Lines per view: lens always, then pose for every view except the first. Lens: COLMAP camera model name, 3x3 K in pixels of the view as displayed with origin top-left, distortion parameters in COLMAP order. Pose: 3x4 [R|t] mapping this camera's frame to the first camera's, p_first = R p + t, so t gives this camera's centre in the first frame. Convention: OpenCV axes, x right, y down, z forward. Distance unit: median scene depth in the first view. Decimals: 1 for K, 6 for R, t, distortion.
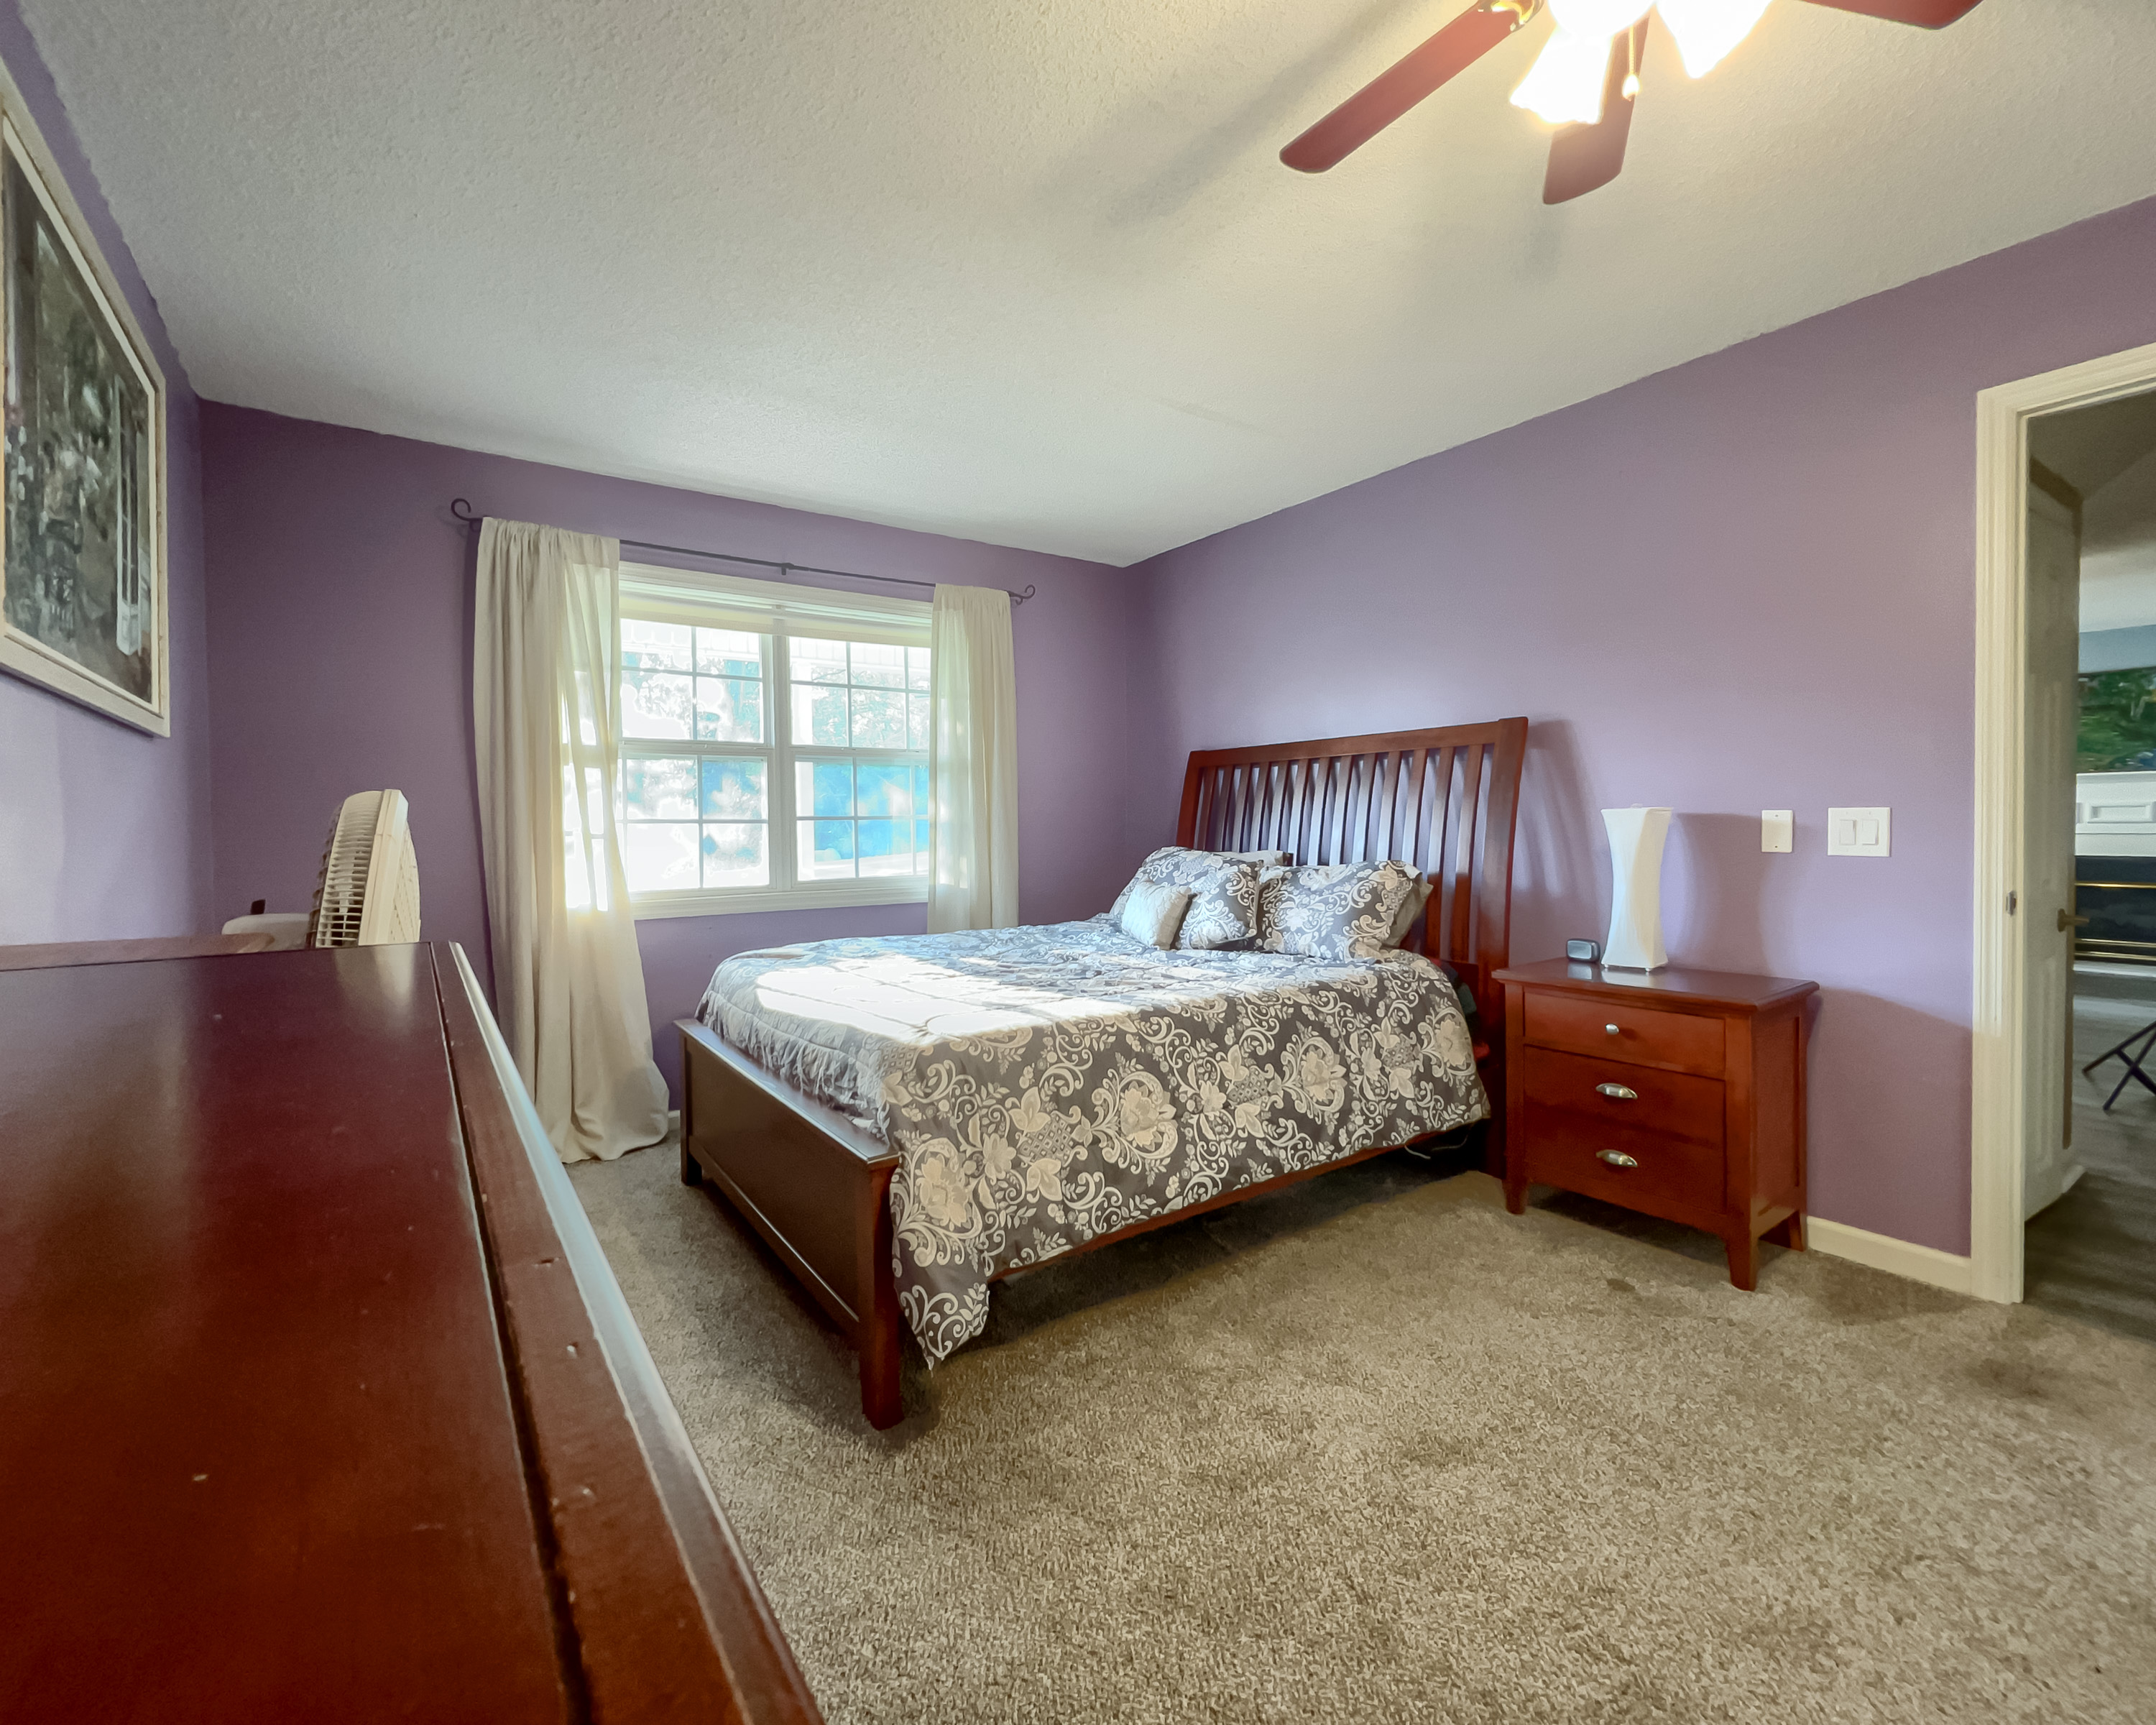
lens RADIAL K [[959.1, 0, 1069.7], [0, 959.1, 855.1], [0, 0, 1]] dist [-0.001116, -0.001044]
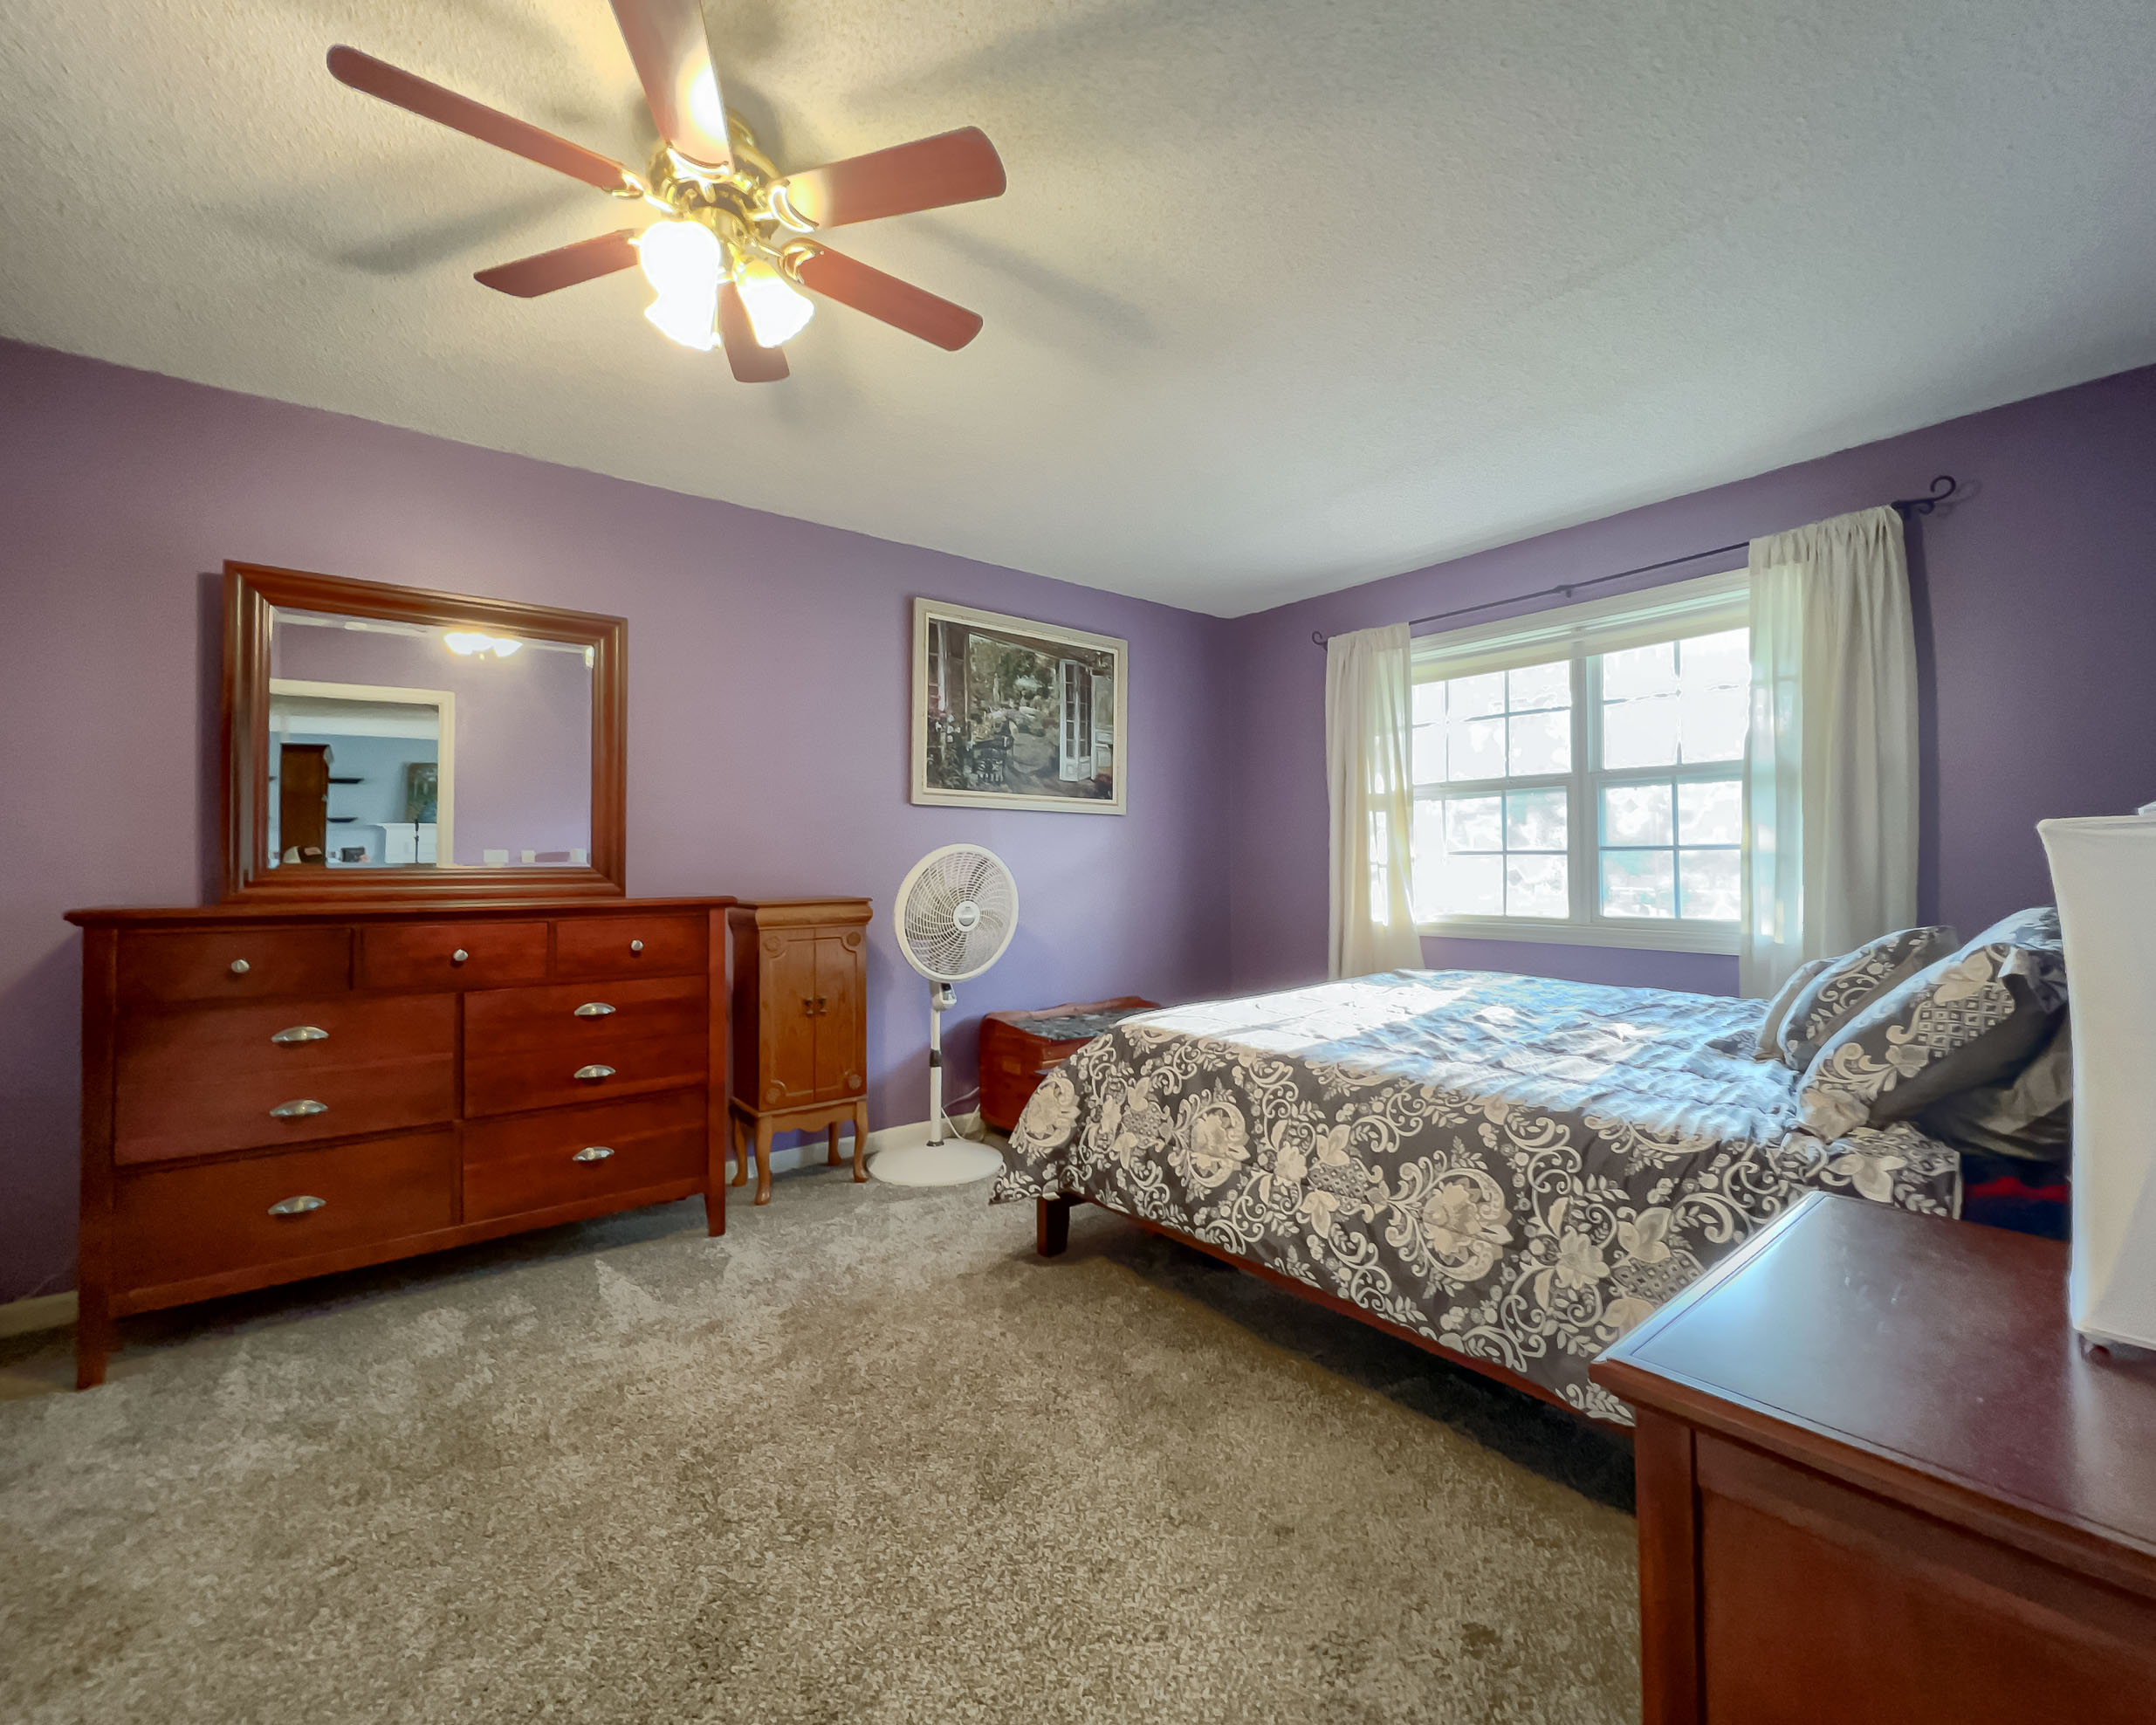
lens RADIAL K [[959.1, 0, 1069.7], [0, 959.1, 855.1], [0, 0, 1]] dist [-0.001116, -0.001044]
pose [[0.043212, 0.001556, -0.999065, 0.885979], [-0.026895, 0.999638, 0.000394, -0.027115], [0.998704, 0.026853, 0.043238, 0.639271]]
